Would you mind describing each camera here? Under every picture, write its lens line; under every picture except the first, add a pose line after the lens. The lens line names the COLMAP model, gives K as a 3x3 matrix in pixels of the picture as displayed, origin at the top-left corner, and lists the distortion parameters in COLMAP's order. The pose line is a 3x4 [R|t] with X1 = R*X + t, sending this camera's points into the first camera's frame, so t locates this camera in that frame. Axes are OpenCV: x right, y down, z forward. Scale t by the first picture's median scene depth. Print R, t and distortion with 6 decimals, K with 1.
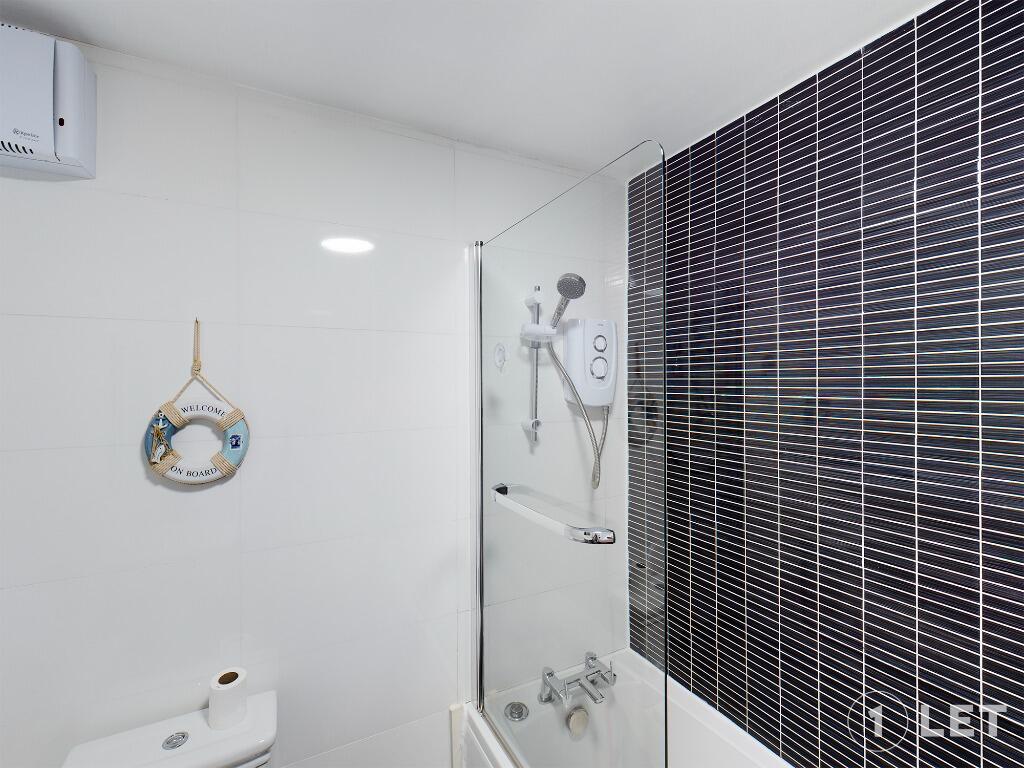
lens RADIAL K [[453.6, 0, 507.2], [0, 453.6, 386.8], [0, 0, 1]] dist [0.001701, 0.000334]
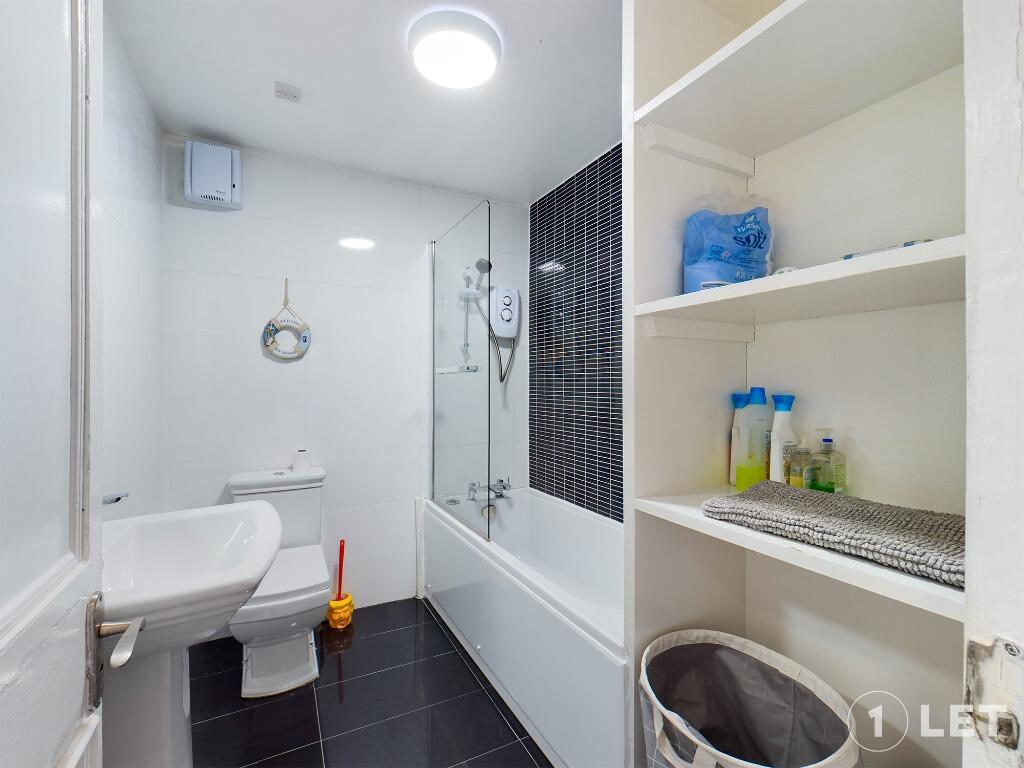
lens RADIAL K [[453.6, 0, 516.0], [0, 453.6, 382.0], [0, 0, 1]] dist [0.001701, 0.000334]
pose [[0.999912, 0.003575, 0.012778, 0.247046], [-0.003442, 0.999940, -0.010397, 0.259473], [-0.012814, 0.010352, 0.999864, -0.807288]]
